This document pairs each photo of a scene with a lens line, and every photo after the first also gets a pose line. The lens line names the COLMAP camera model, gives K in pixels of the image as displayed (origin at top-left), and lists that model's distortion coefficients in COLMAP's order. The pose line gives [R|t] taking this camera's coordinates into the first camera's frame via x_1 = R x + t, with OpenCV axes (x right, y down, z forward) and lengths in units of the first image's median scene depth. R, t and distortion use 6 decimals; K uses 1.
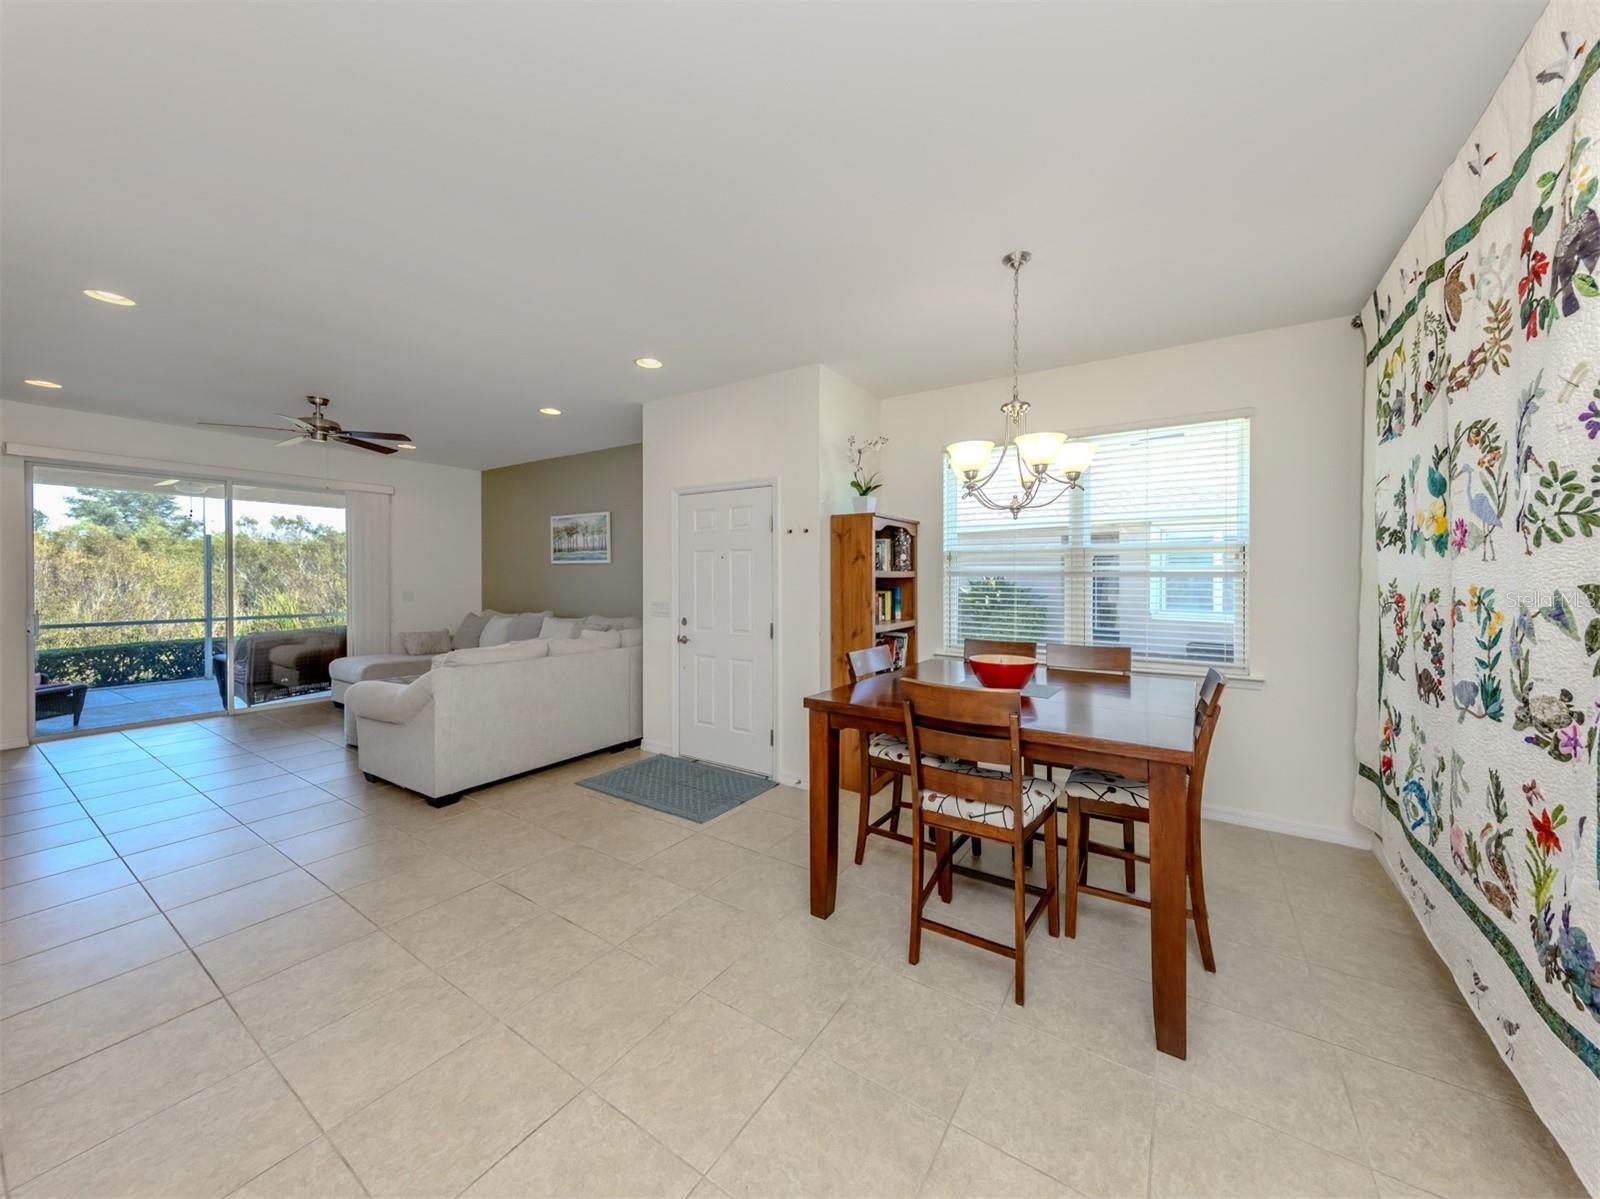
lens RADIAL K [[562.5, 0, 804.4], [0, 562.5, 580.3], [0, 0, 1]] dist [0.004815, -0.000412]
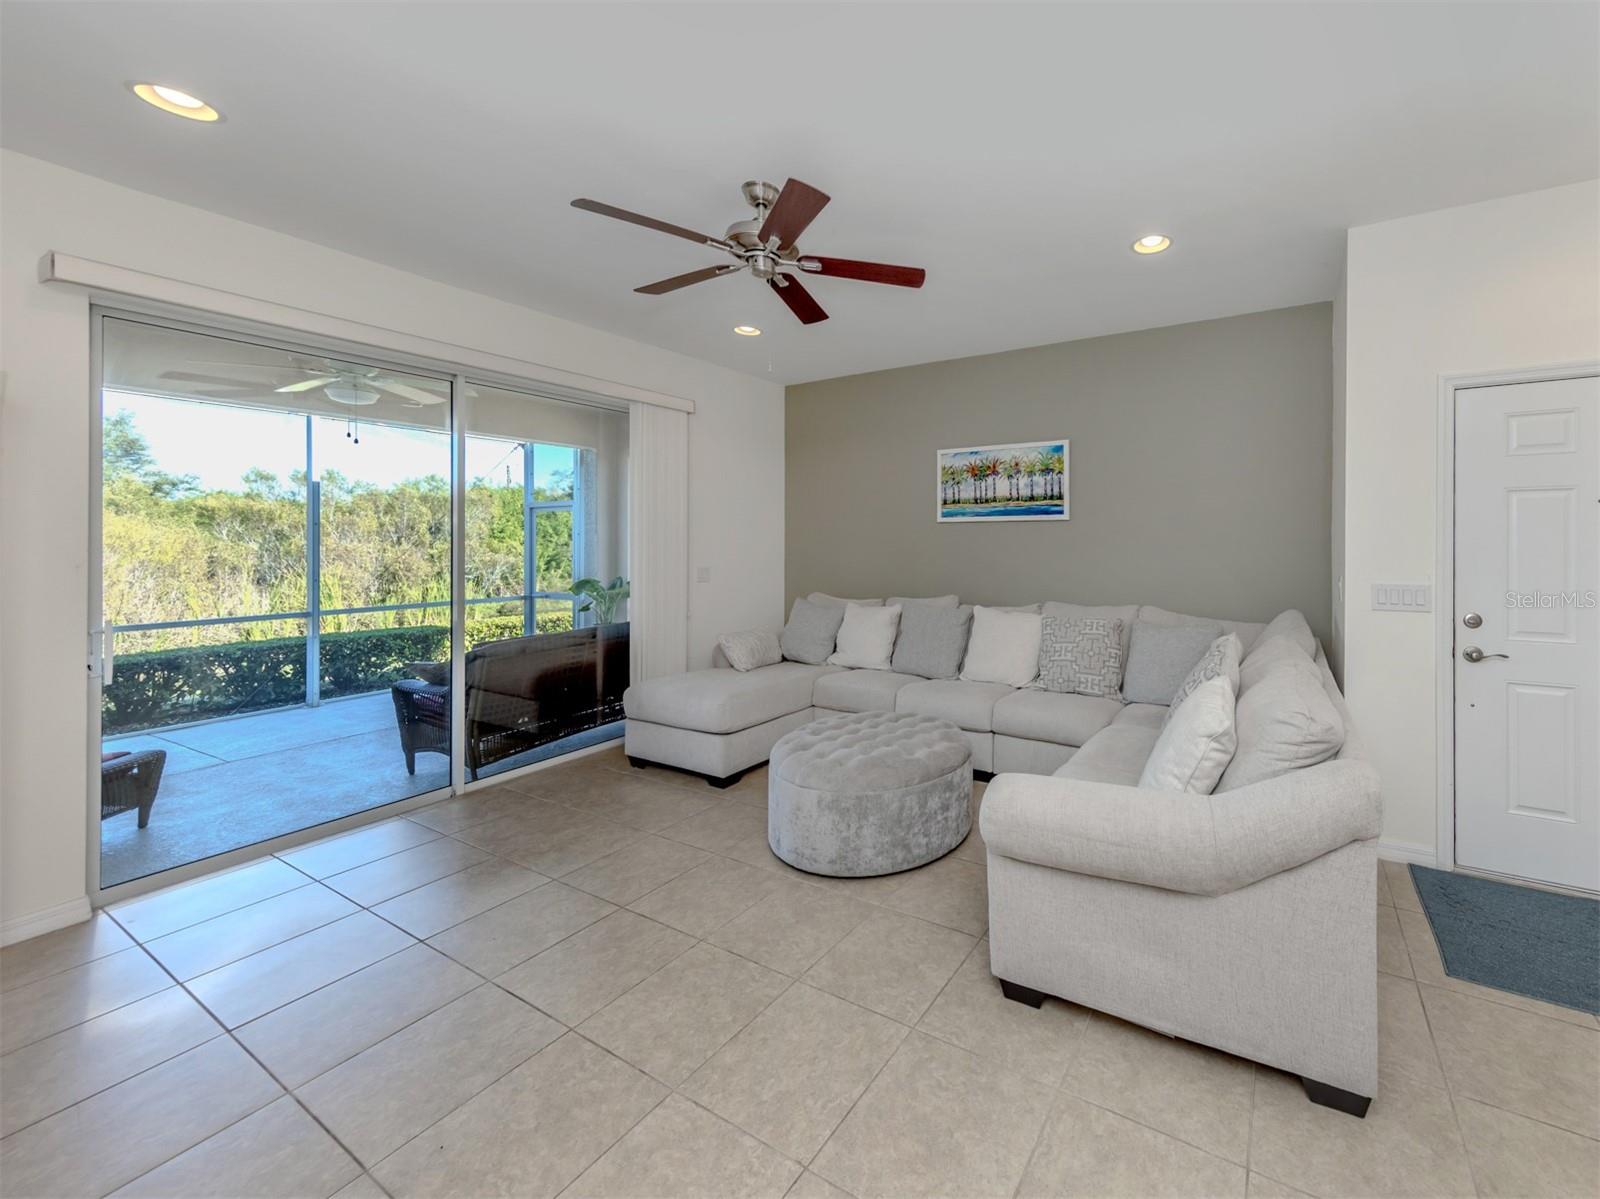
lens RADIAL K [[589.6, 0, 967.8], [0, 589.6, 547.2], [0, 0, 1]] dist [0.008109, -0.001323]
pose [[0.993849, -0.014688, 0.109765, -0.739651], [0.013503, 0.999842, 0.011526, -0.011184], [-0.109917, -0.009973, 0.993891, 0.464124]]
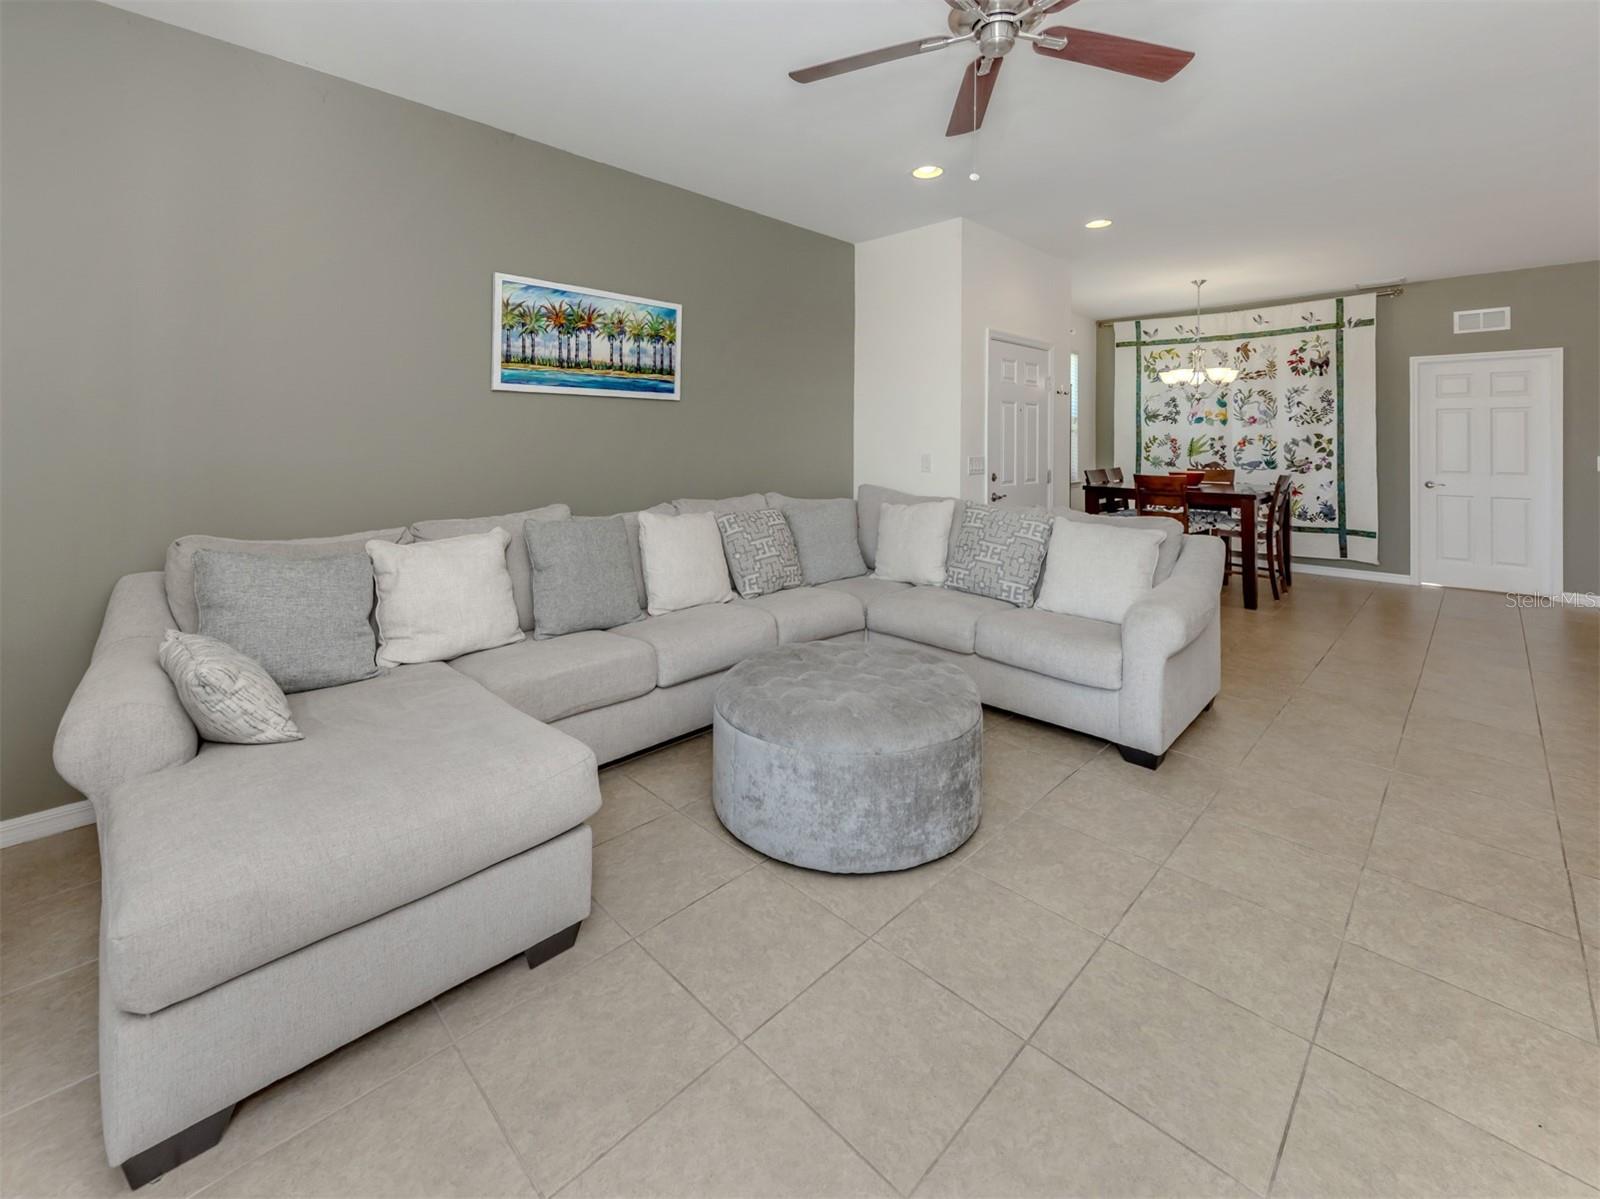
lens RADIAL K [[683.3, 0, 793.5], [0, 683.3, 431.8], [0, 0, 1]] dist [0.009820, -0.002155]
pose [[0.220569, 0.008260, 0.975336, -1.325150], [0.002717, 0.999955, -0.009083, 0.008483], [-0.975368, 0.004653, 0.220536, 1.029584]]
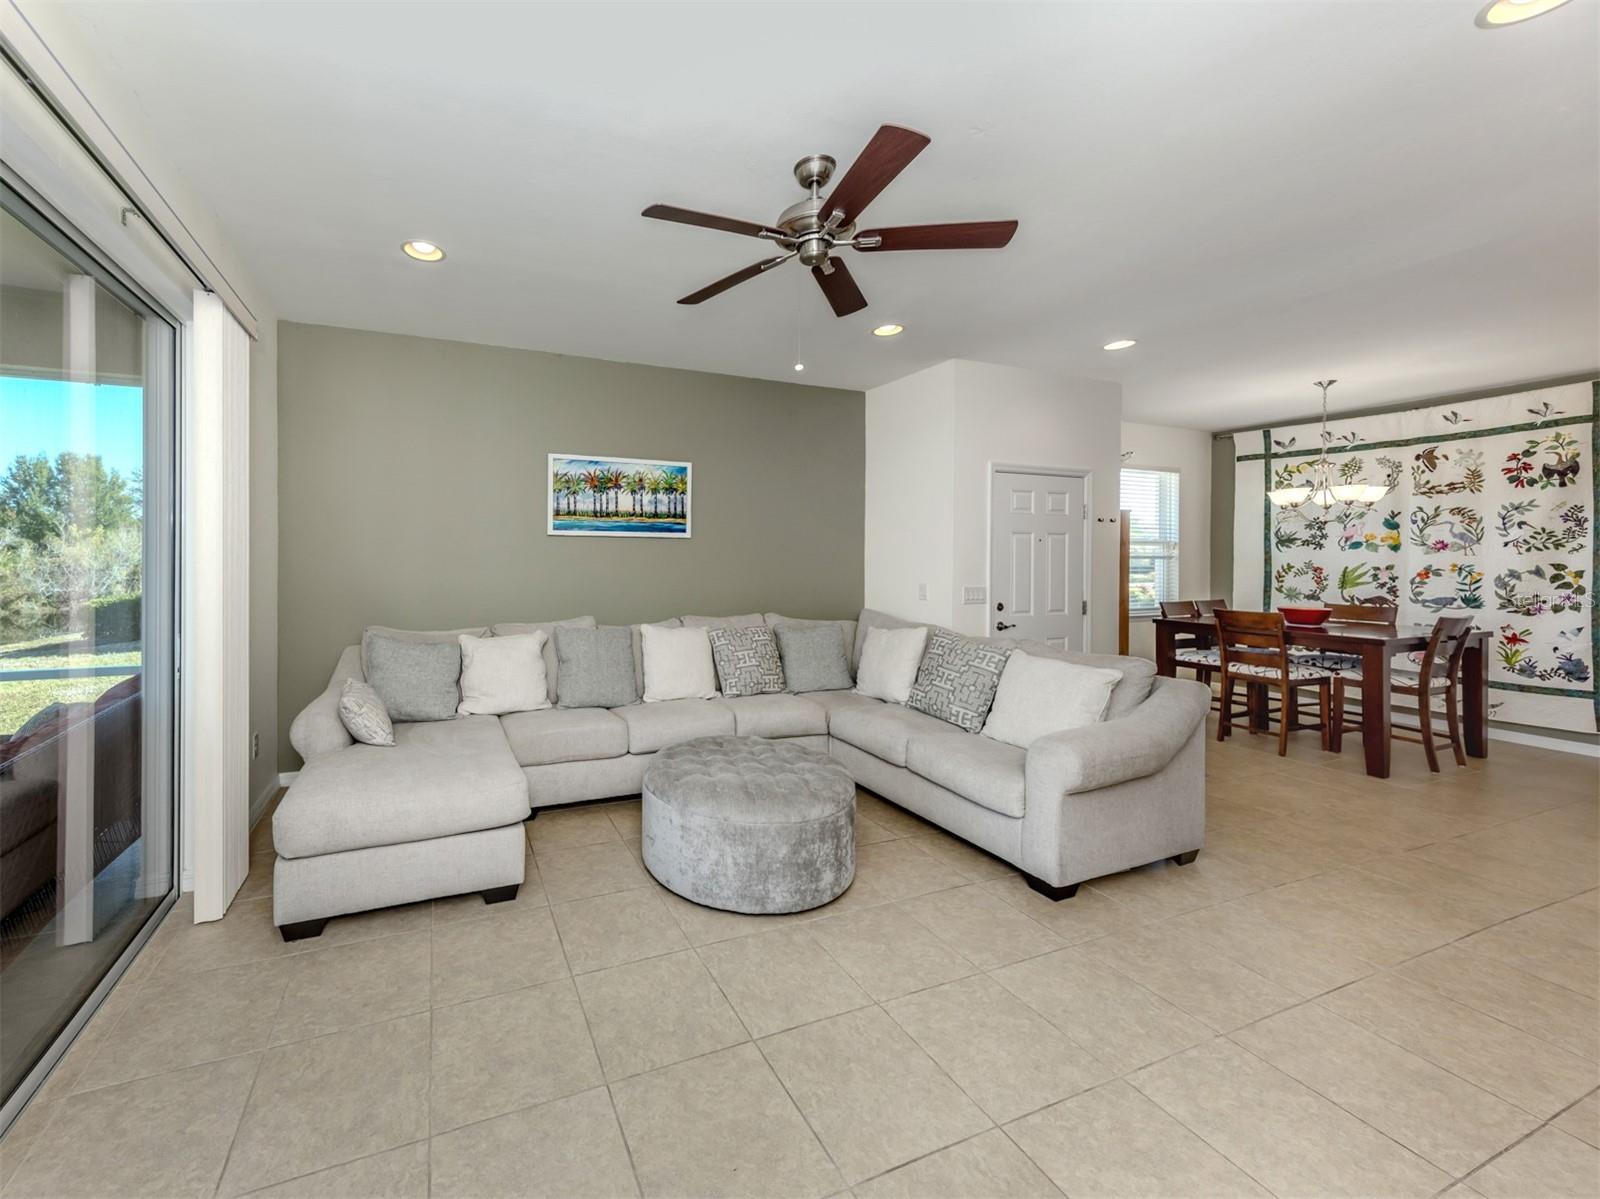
lens RADIAL K [[603.8, 0, 646.0], [0, 603.8, 556.3], [0, 0, 1]] dist [0.007872, -0.001218]
pose [[0.616283, 0.000306, 0.787525, -1.323107], [0.000859, 0.999999, -0.001061, -0.009795], [-0.787524, 0.001330, 0.616282, 0.808298]]
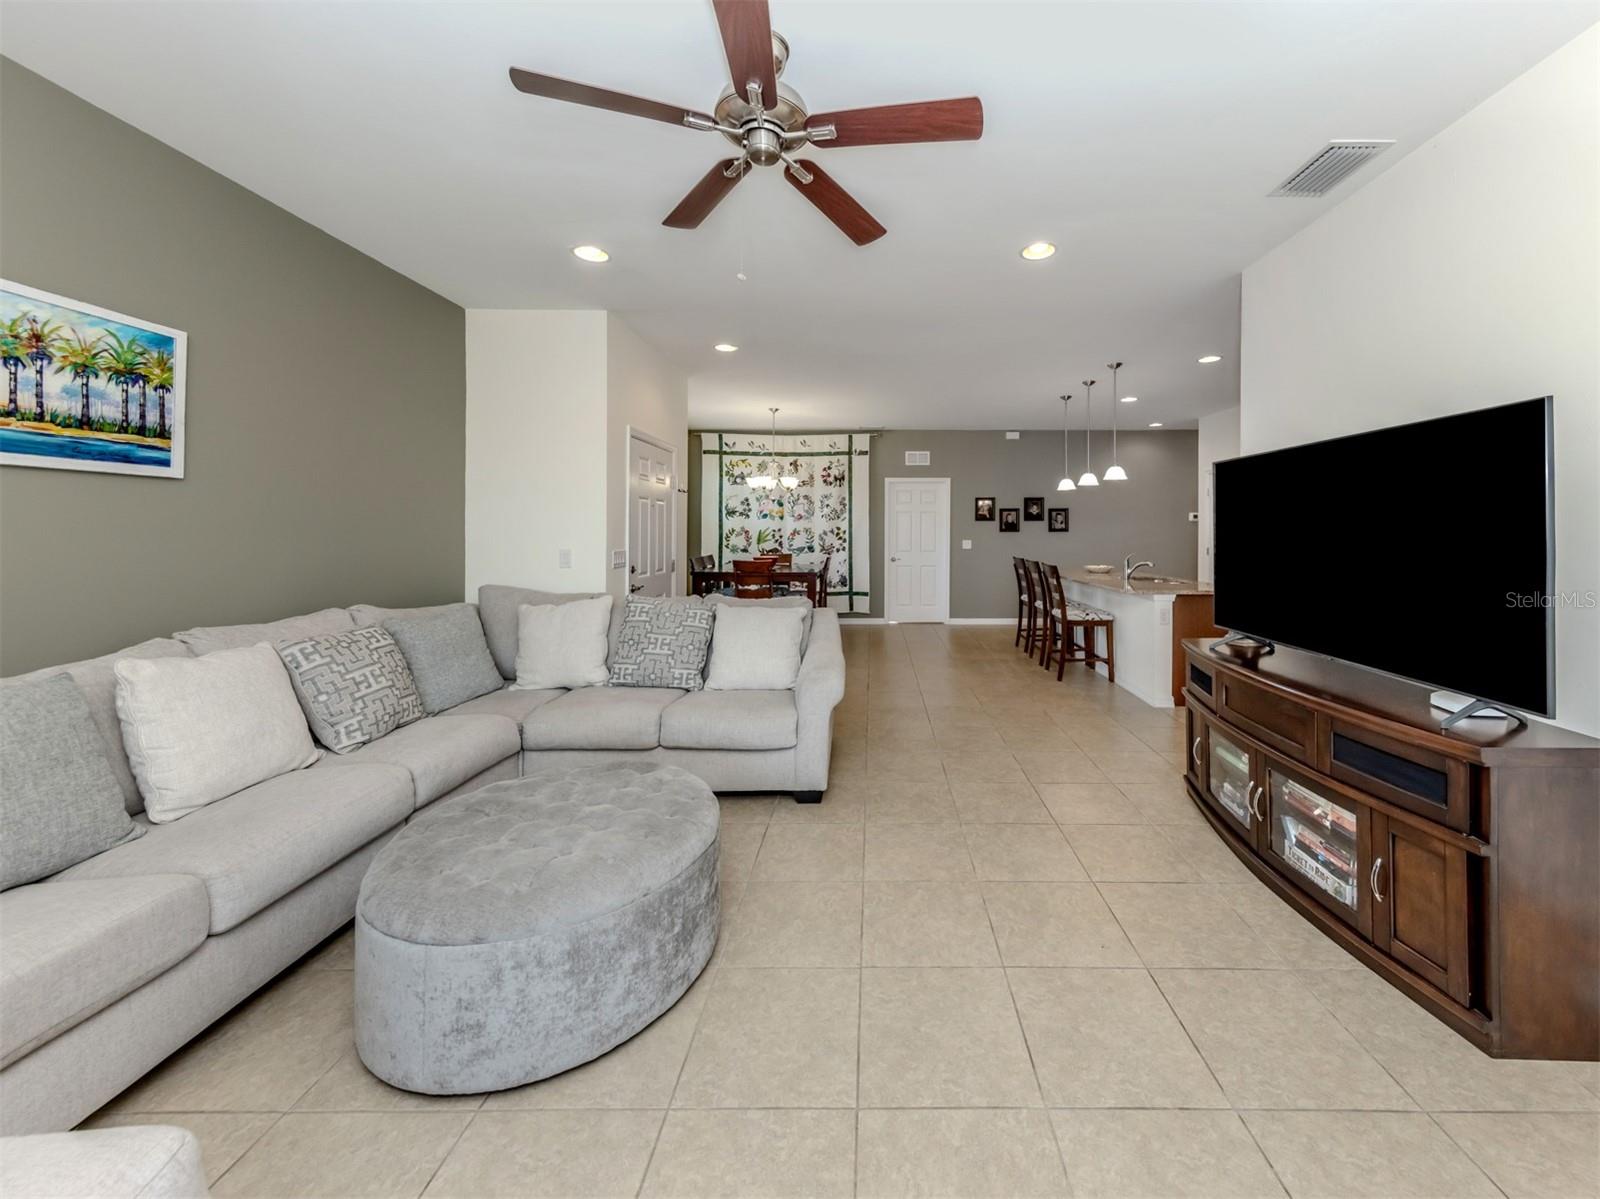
lens RADIAL K [[589.6, 0, 872.1], [0, 589.6, 532.4], [0, 0, 1]] dist [0.008109, -0.001323]
pose [[-0.538936, -0.008235, 0.842307, -1.233332], [0.000741, 0.999947, 0.010251, 0.000355], [-0.842347, 0.006149, -0.538901, 1.150451]]
